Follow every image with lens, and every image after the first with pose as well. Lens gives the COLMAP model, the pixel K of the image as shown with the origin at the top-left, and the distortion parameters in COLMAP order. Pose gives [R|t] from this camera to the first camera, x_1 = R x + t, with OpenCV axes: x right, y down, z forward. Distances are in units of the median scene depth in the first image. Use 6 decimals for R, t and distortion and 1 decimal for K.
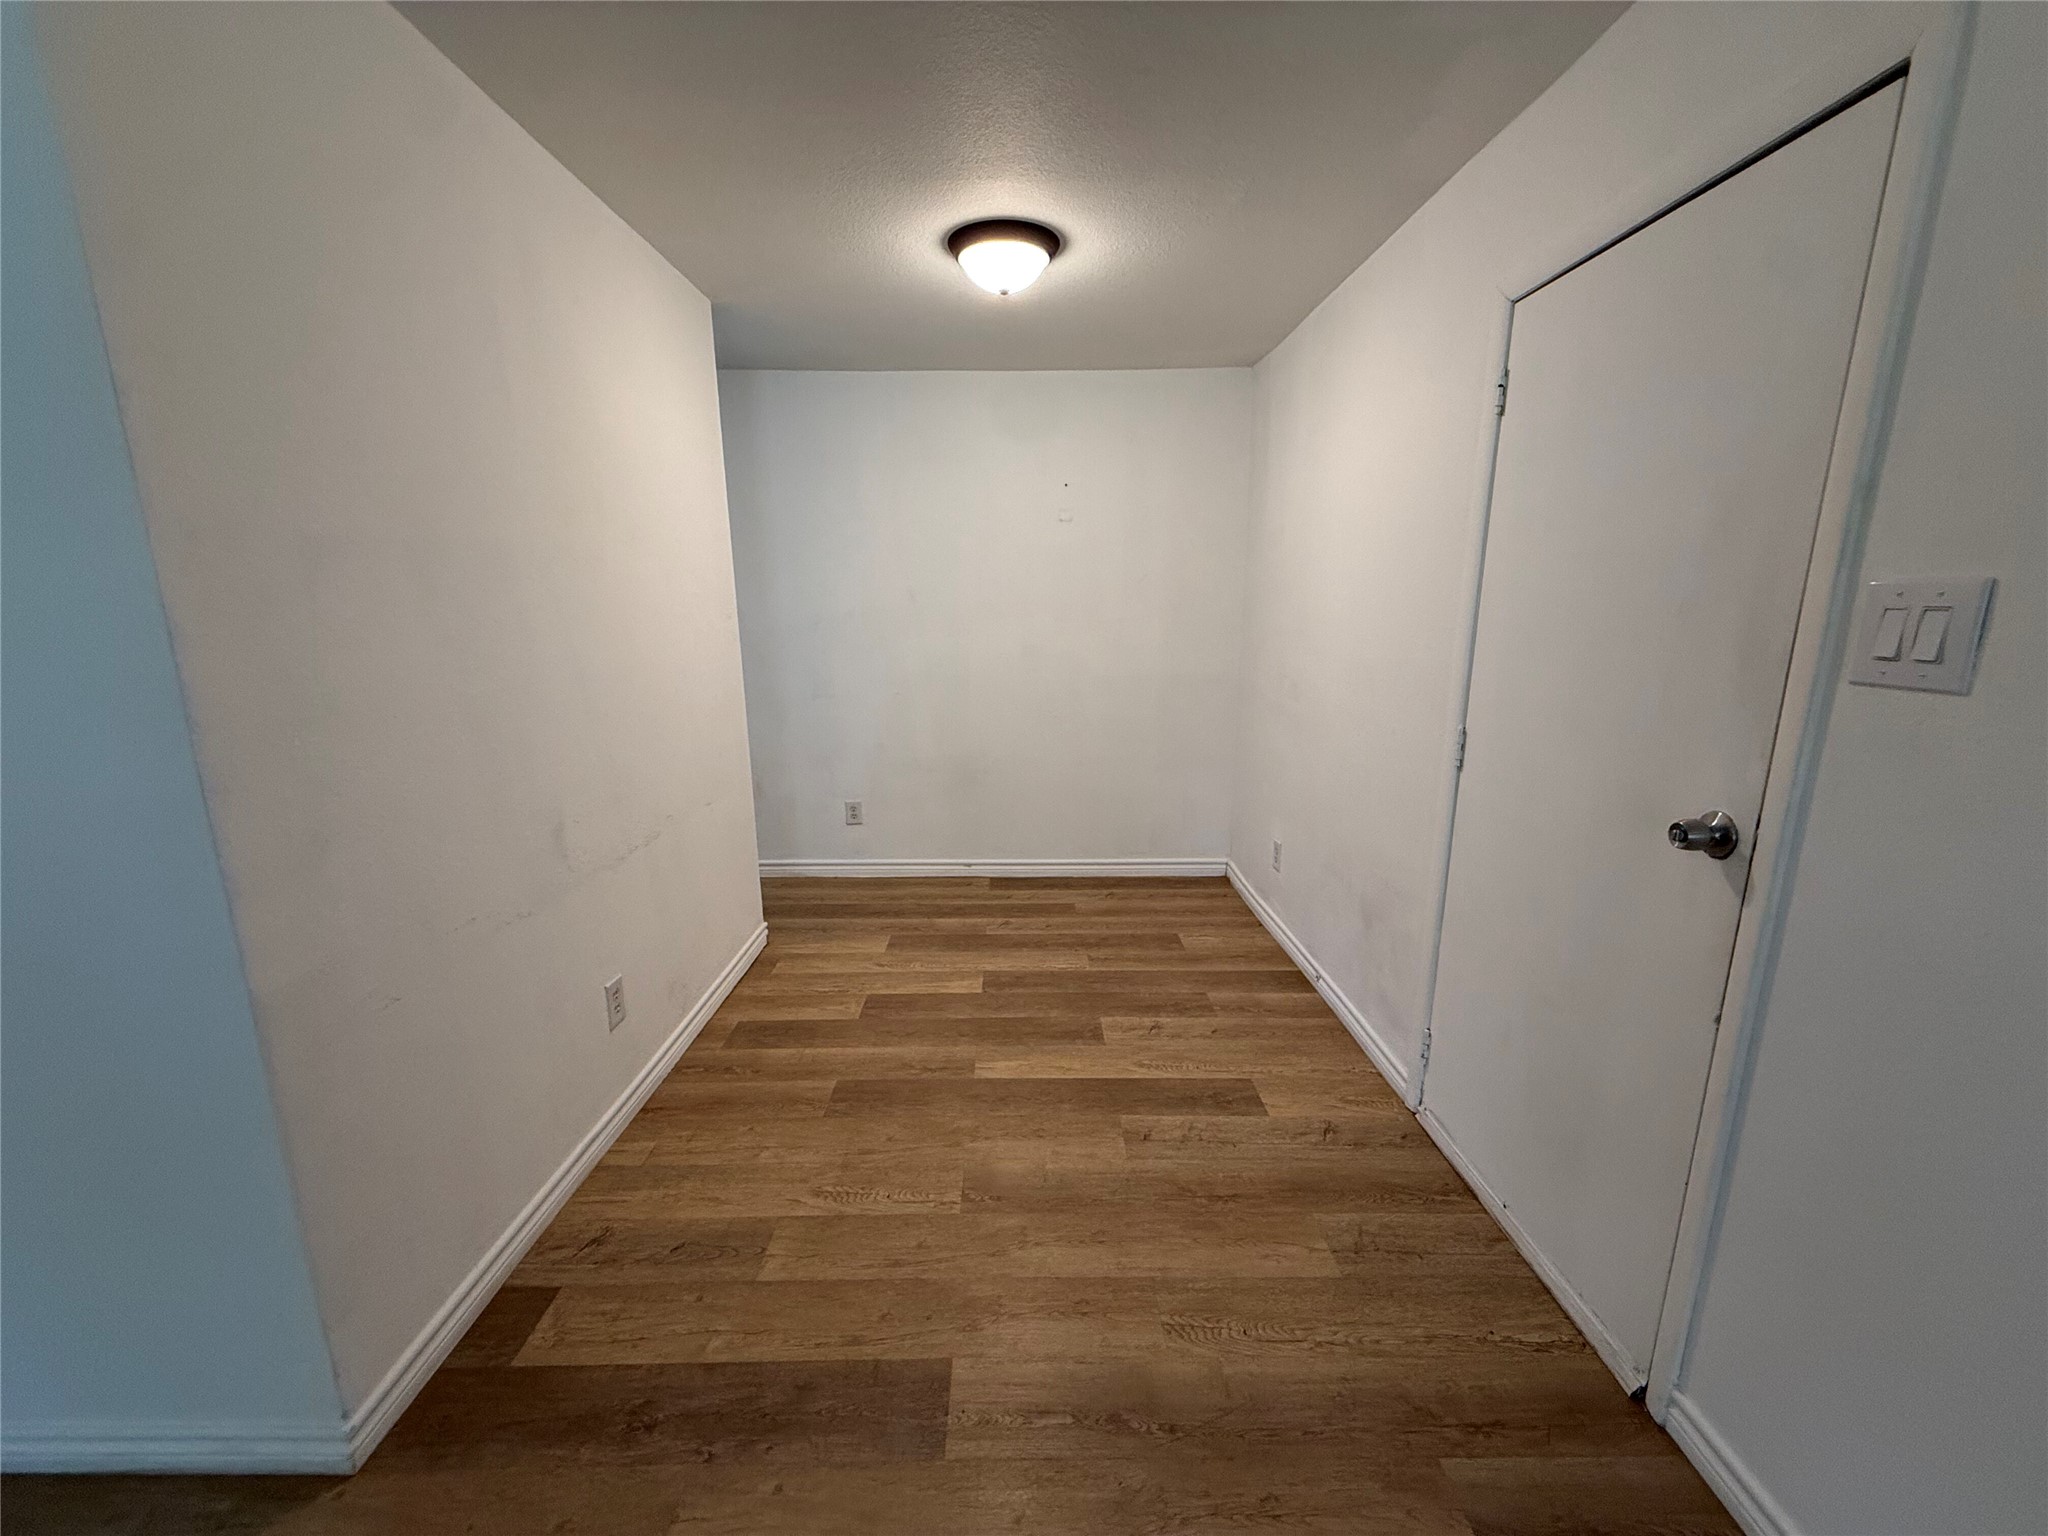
lens RADIAL K [[816.1, 0, 1018.3], [0, 816.1, 774.8], [0, 0, 1]] dist [-0.001197, -0.000356]
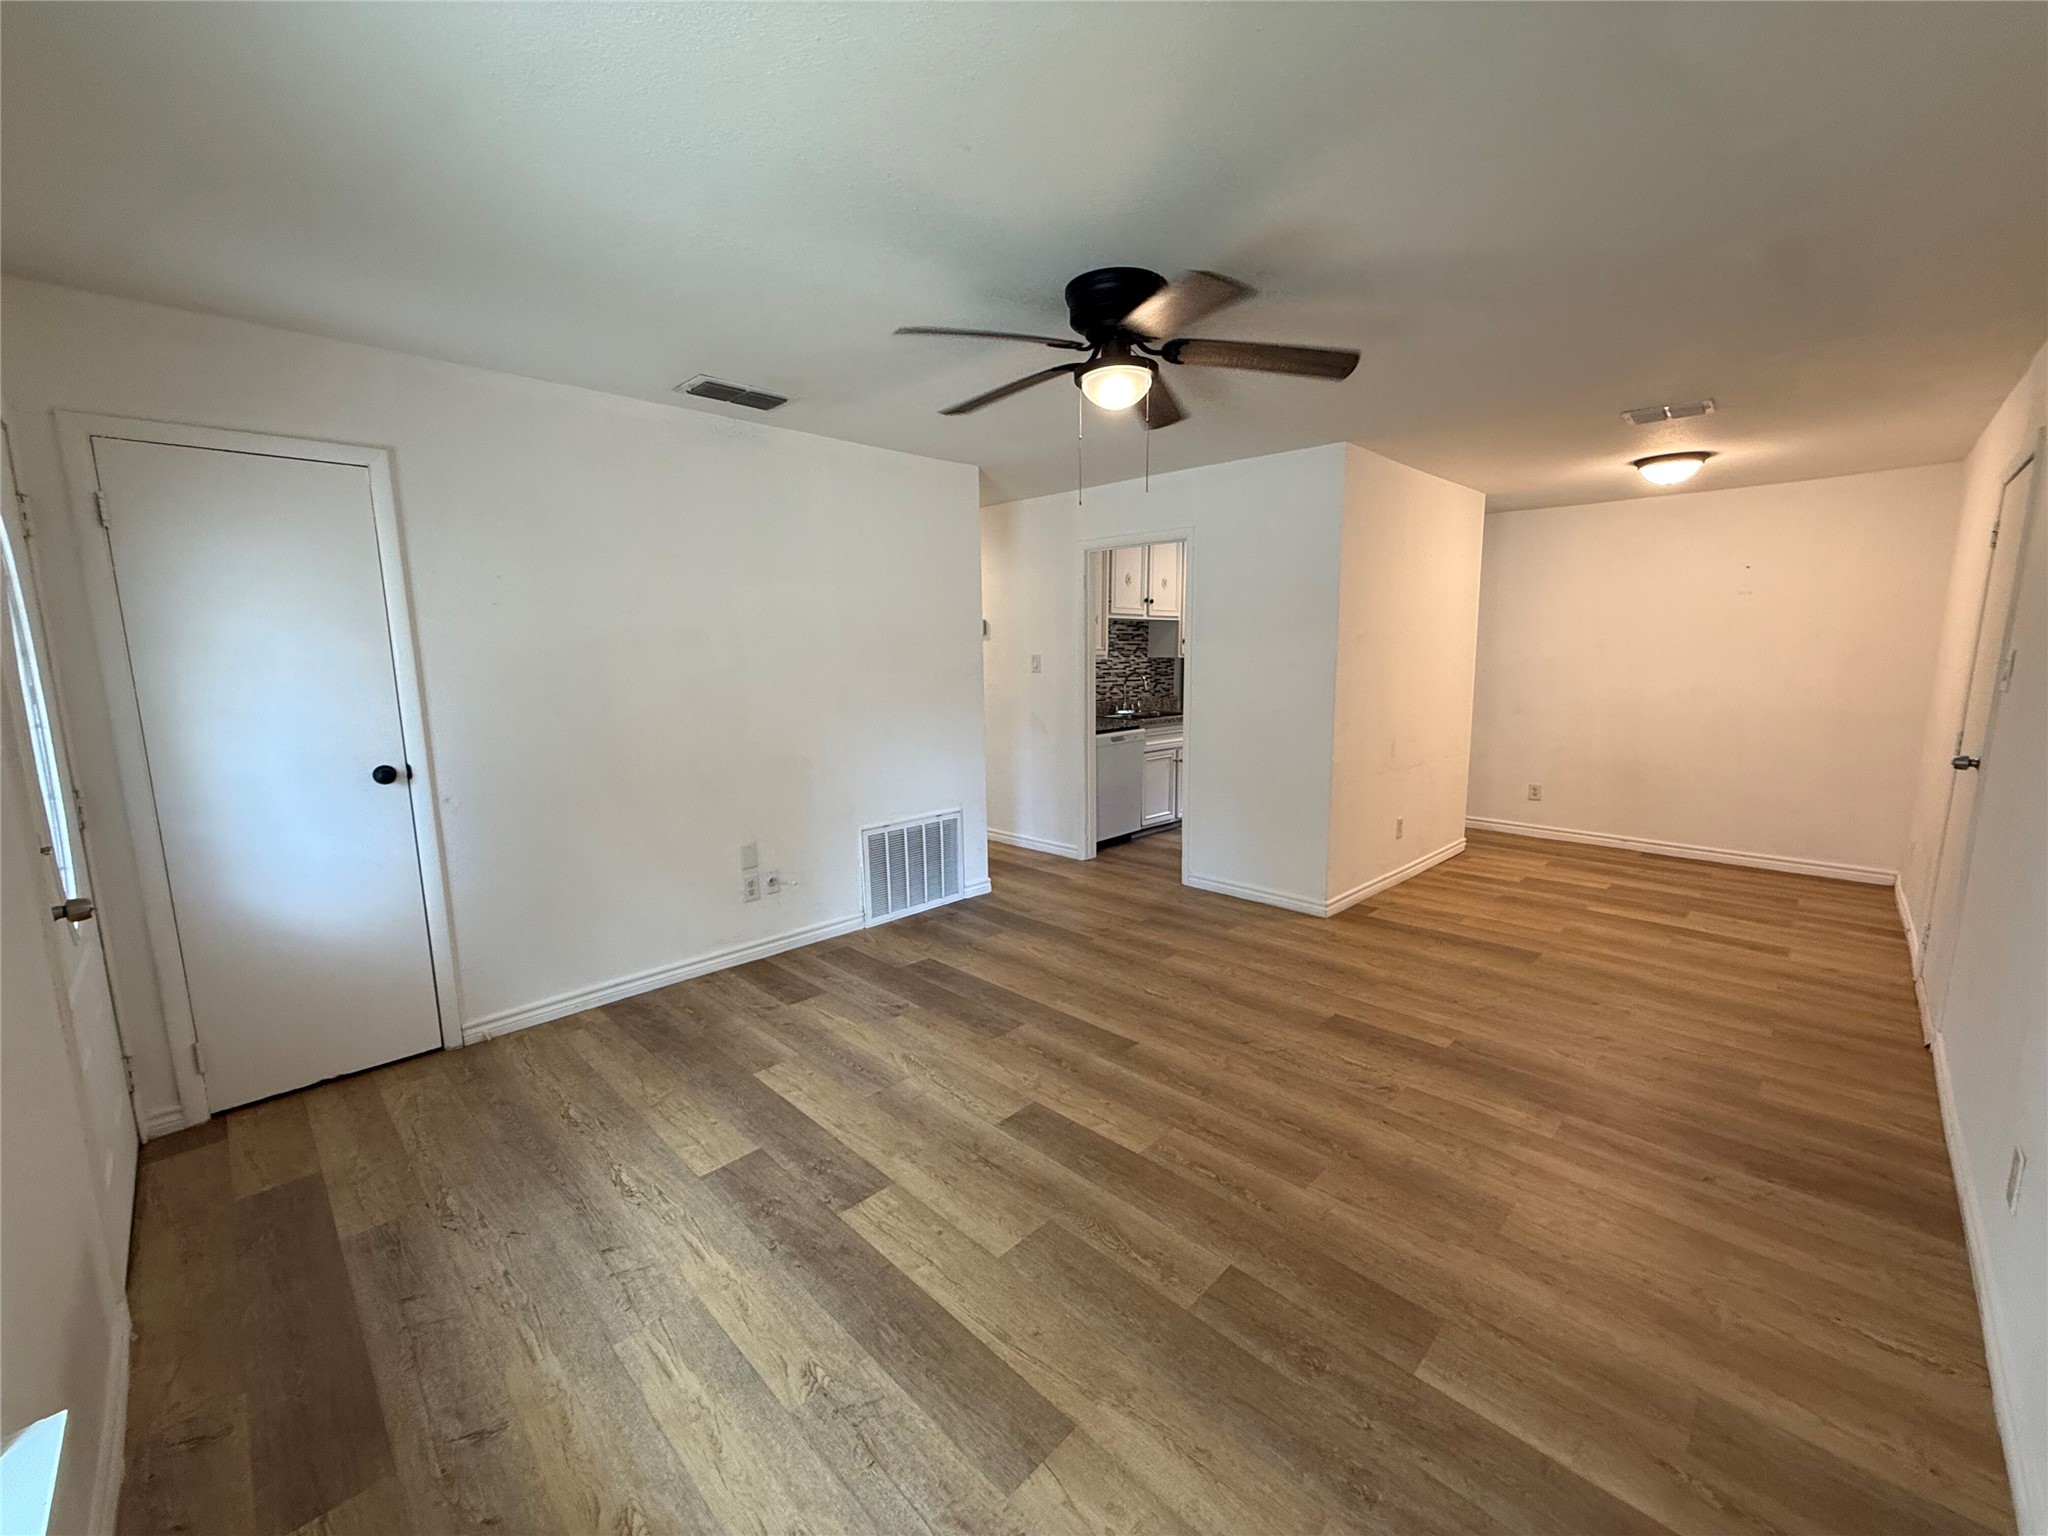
lens RADIAL K [[816.1, 0, 1026.8], [0, 816.1, 773.1], [0, 0, 1]] dist [-0.001197, -0.000356]
pose [[0.707944, 0.109125, -0.697787, 0.292639], [-0.145990, 0.989264, 0.006592, 0.232511], [0.691015, 0.097203, 0.716275, -1.173461]]
